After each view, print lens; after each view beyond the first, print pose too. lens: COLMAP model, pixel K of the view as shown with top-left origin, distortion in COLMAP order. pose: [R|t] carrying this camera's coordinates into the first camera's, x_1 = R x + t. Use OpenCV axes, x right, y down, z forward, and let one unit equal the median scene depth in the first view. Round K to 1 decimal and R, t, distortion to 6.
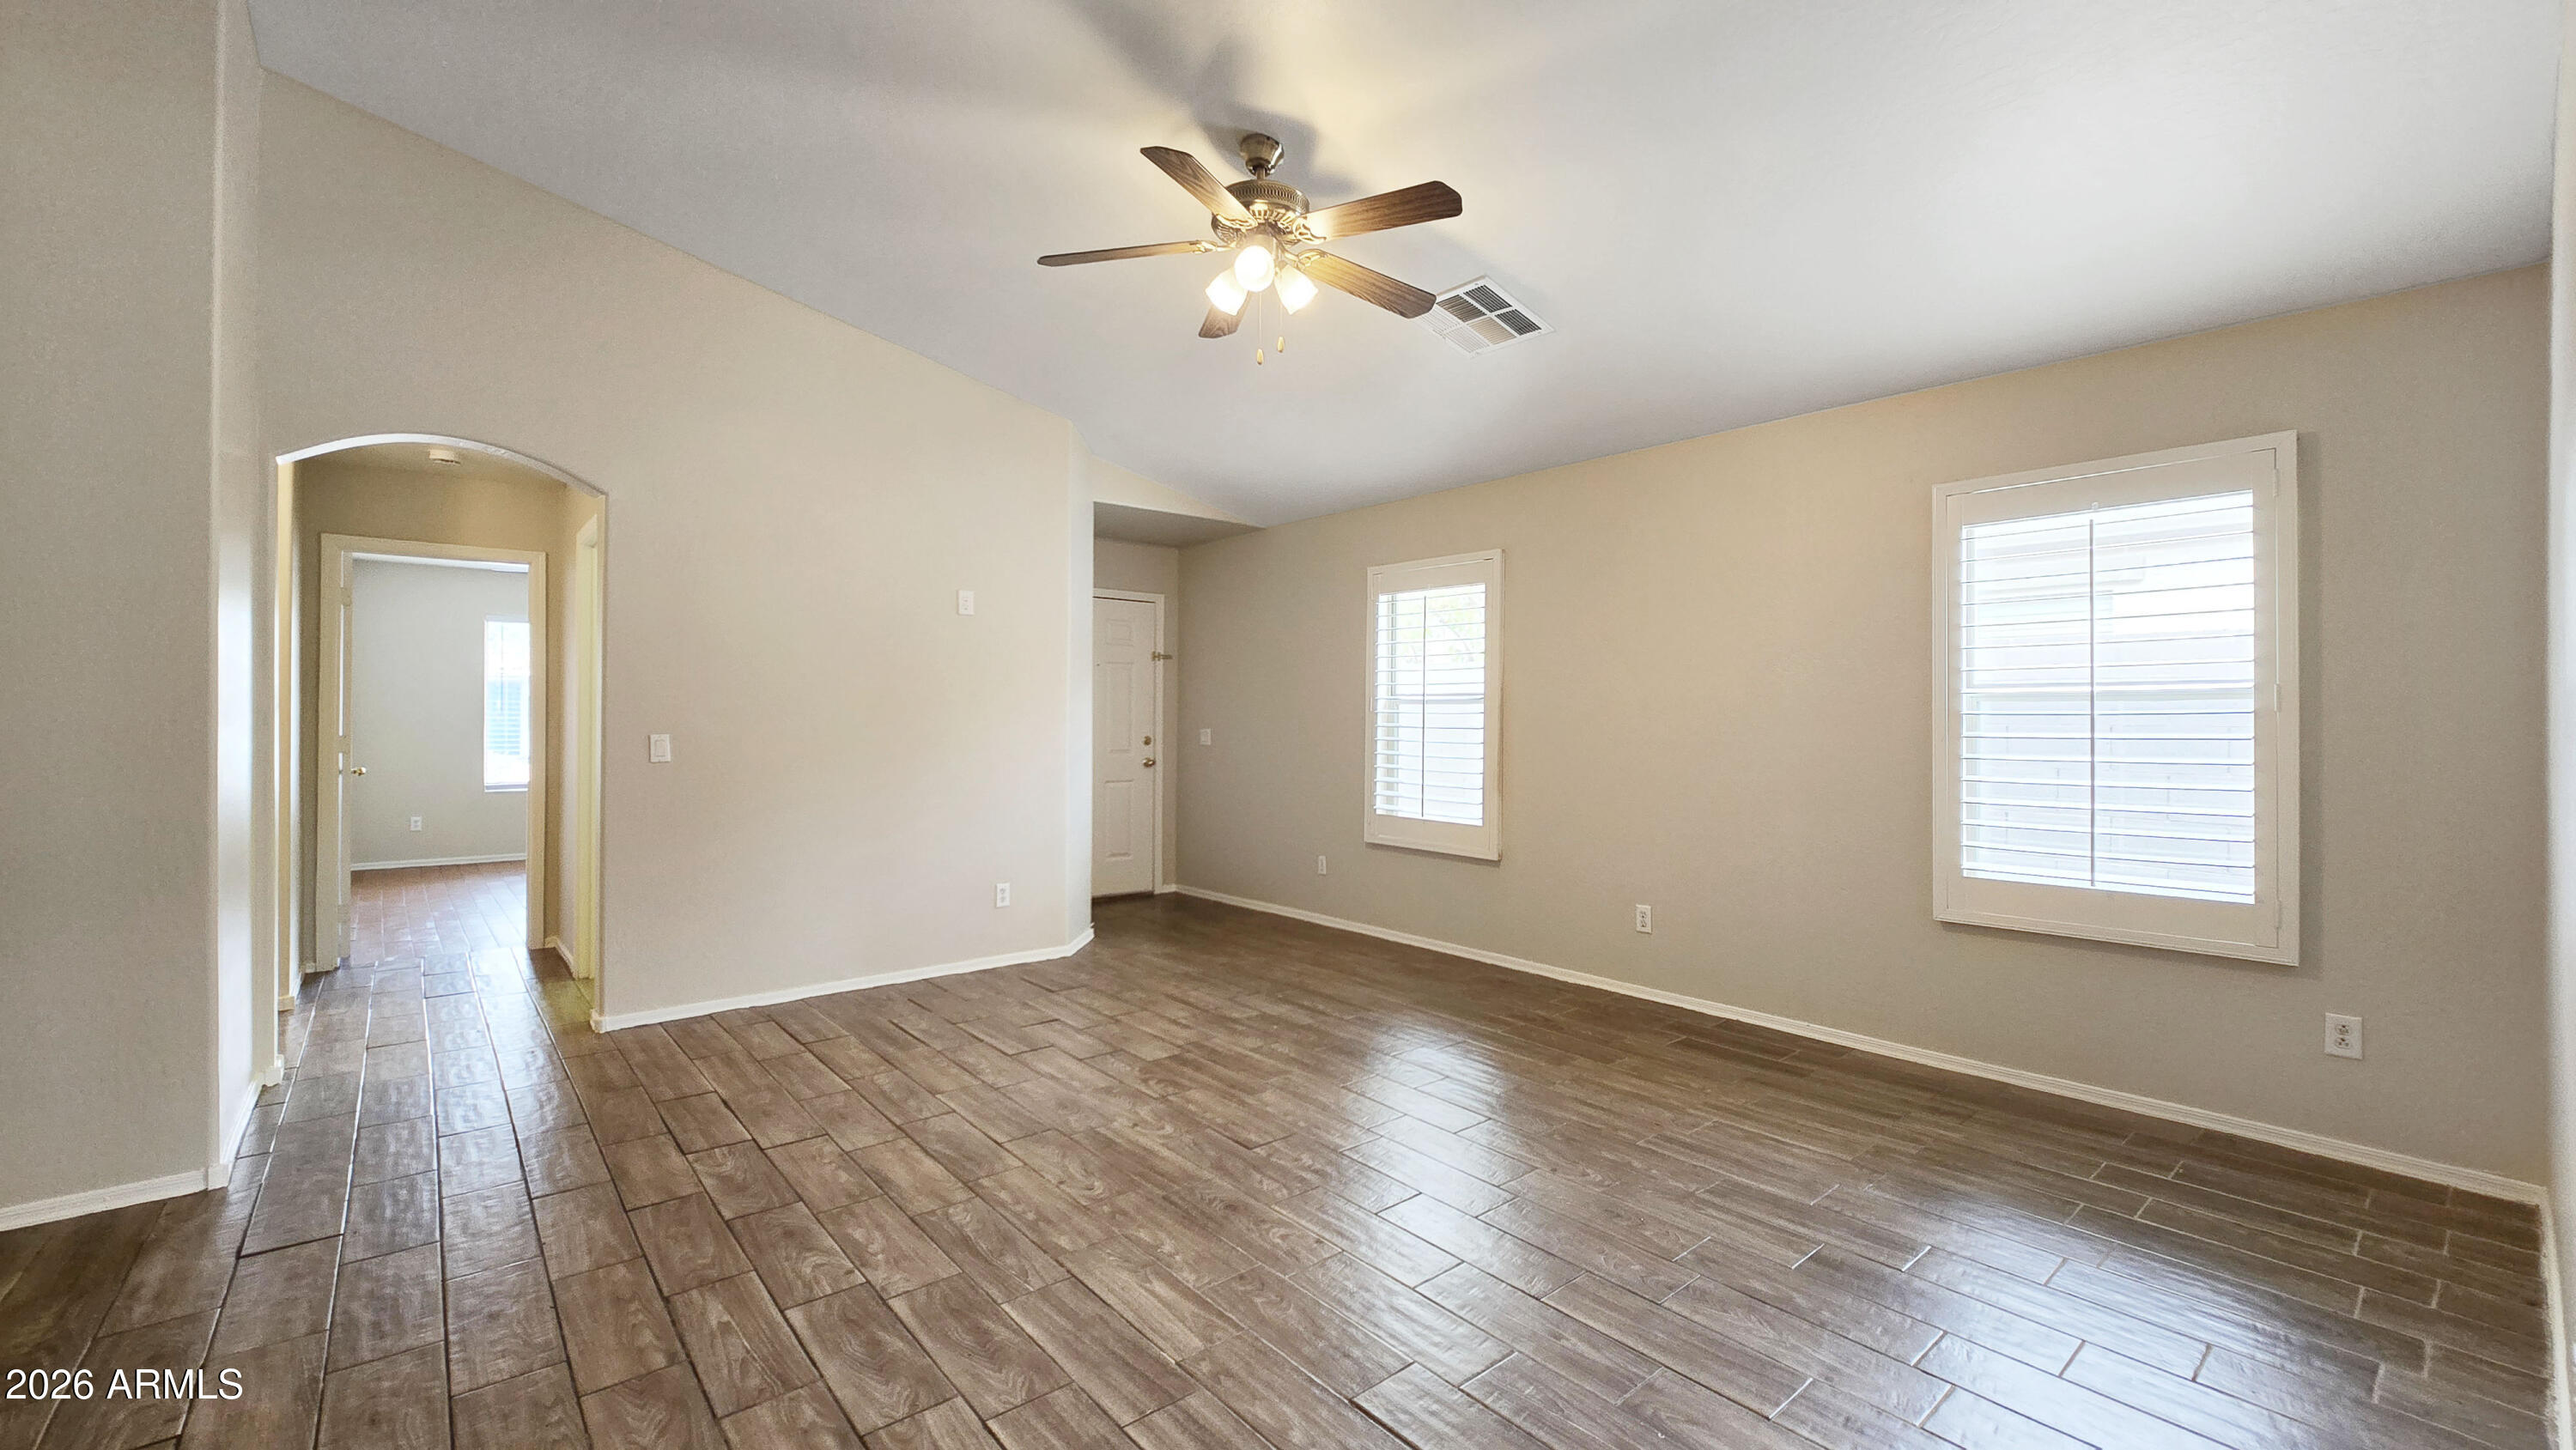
lens RADIAL K [[1051.1, 0, 1301.6], [0, 1051.1, 715.4], [0, 0, 1]] dist [-0.003133, -0.000631]
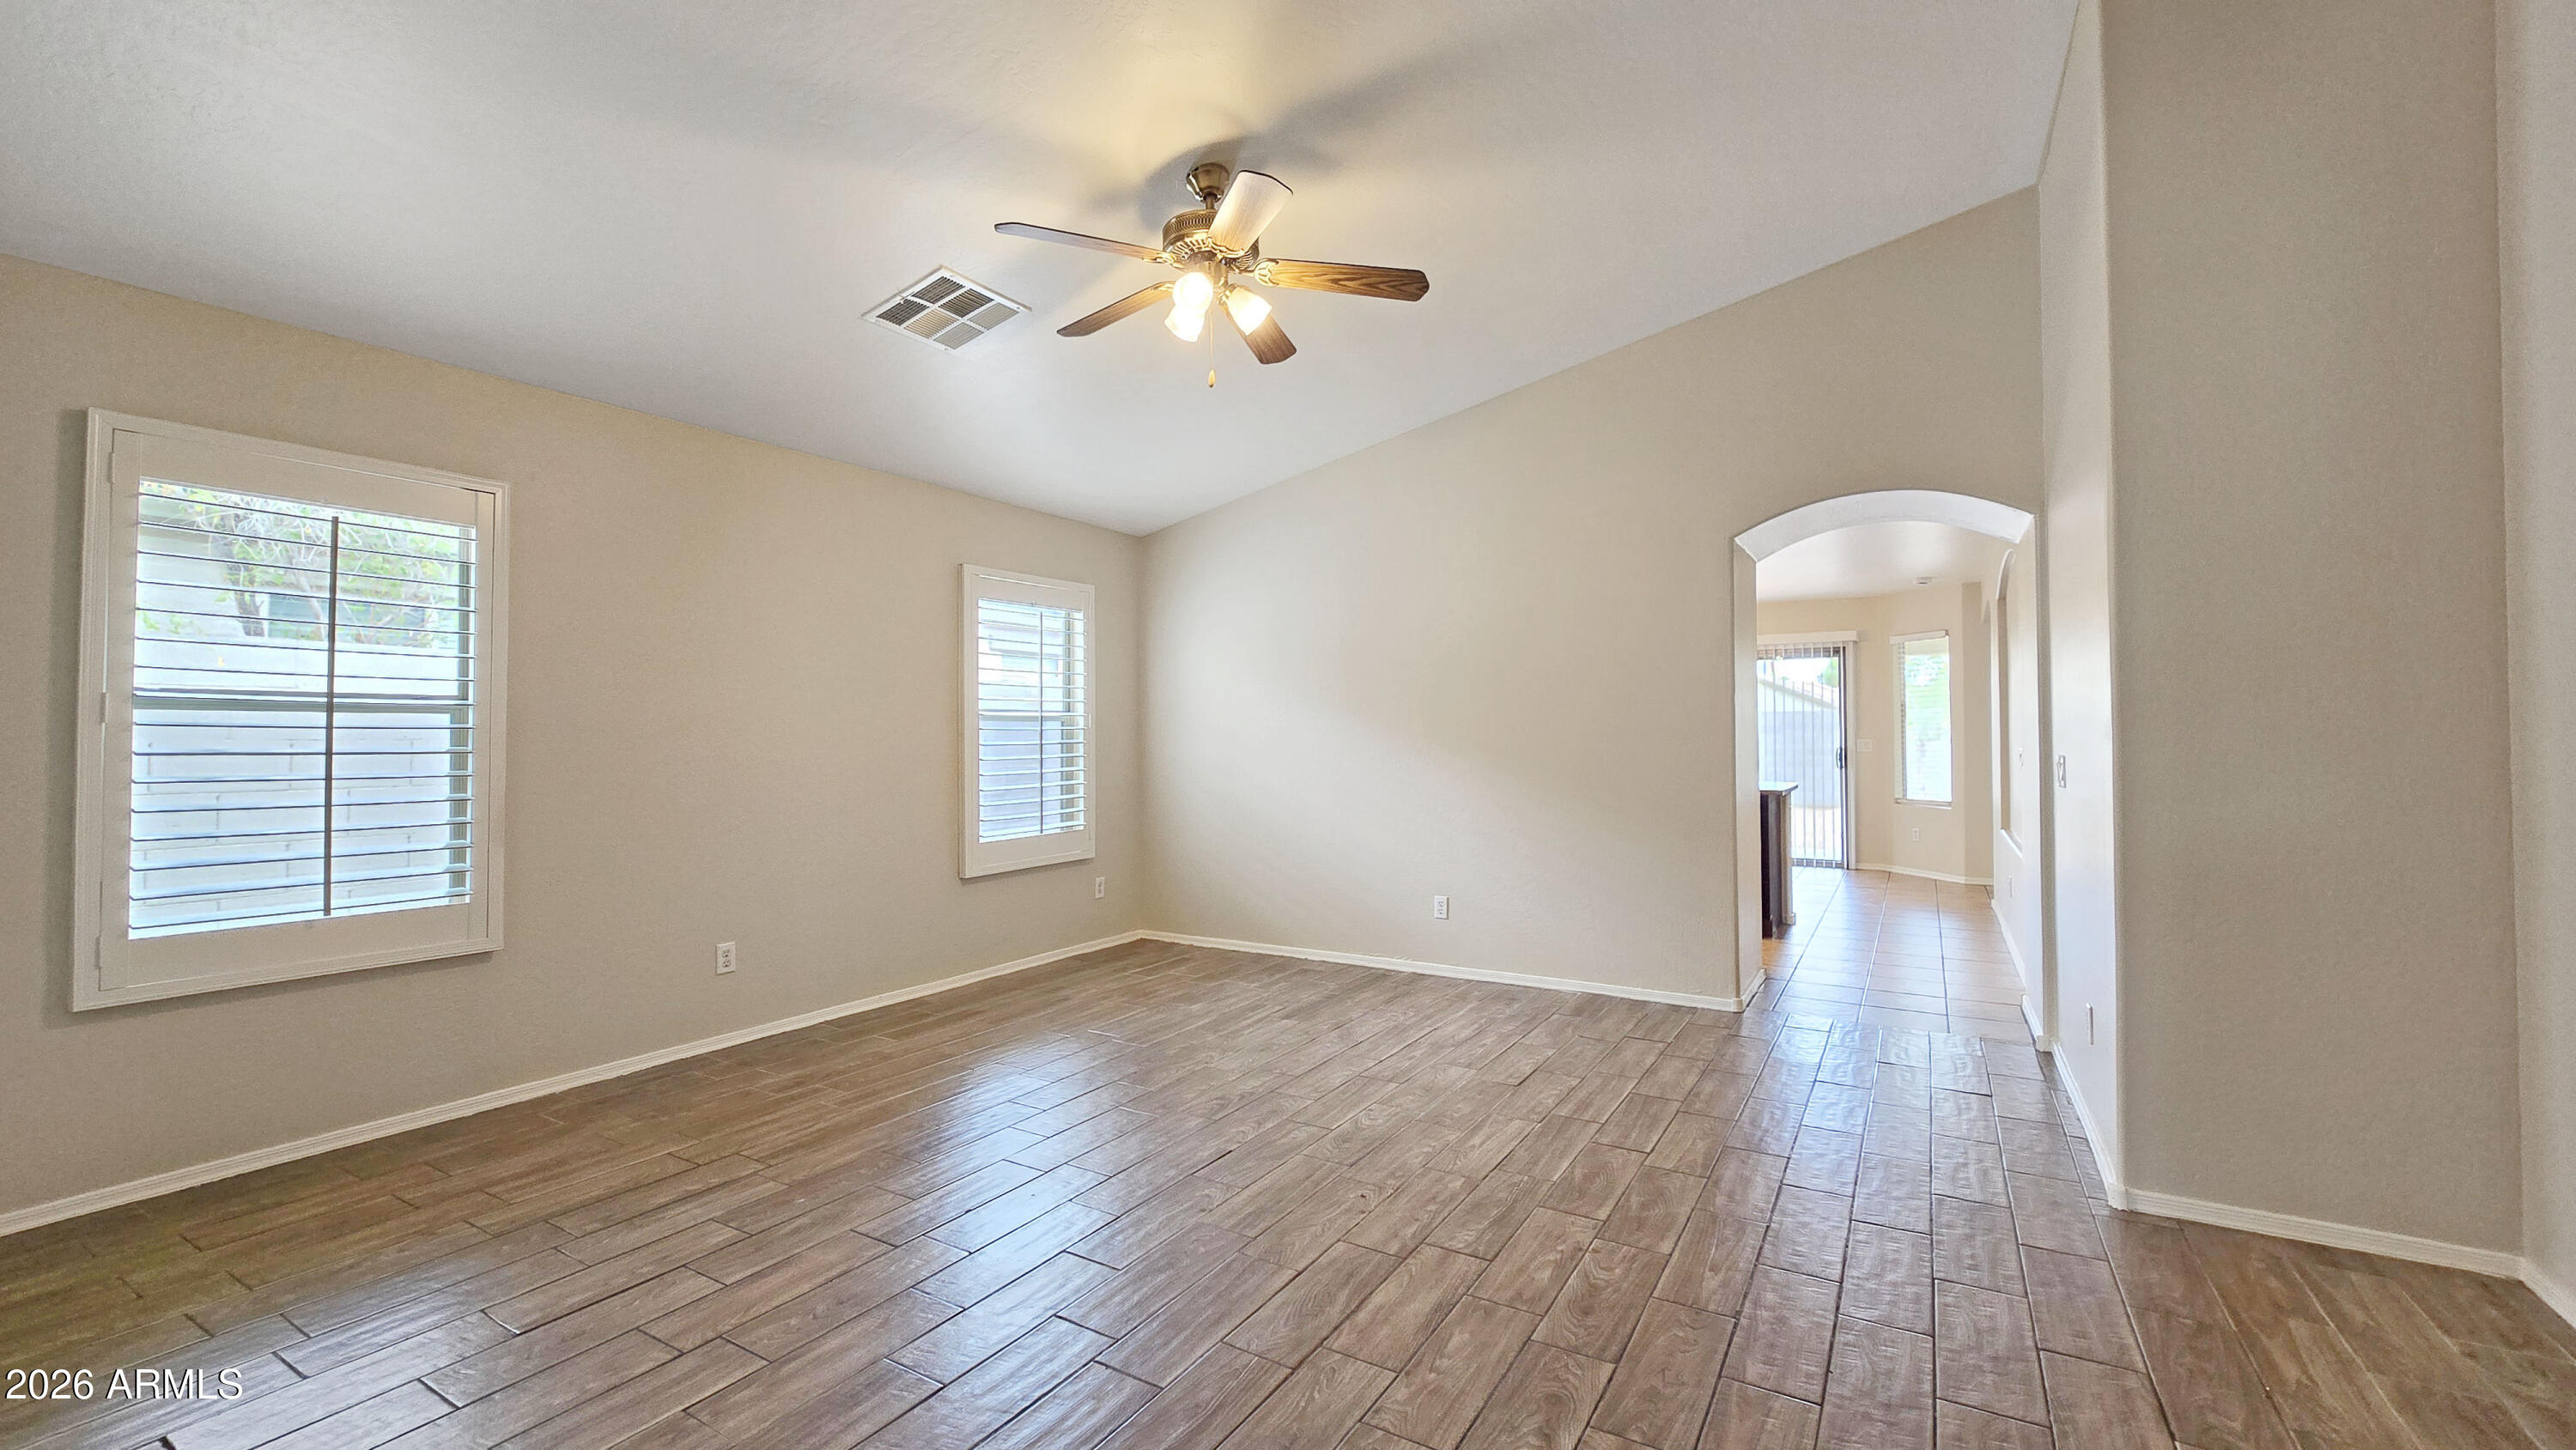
lens RADIAL K [[1051.1, 0, 1305.7], [0, 1051.1, 716.0], [0, 0, 1]] dist [-0.003133, -0.000631]
pose [[-0.326906, 0.012996, 0.944968, -0.953585], [0.000846, 0.999909, -0.013459, 0.000059], [-0.945057, -0.003601, -0.326887, 1.150220]]
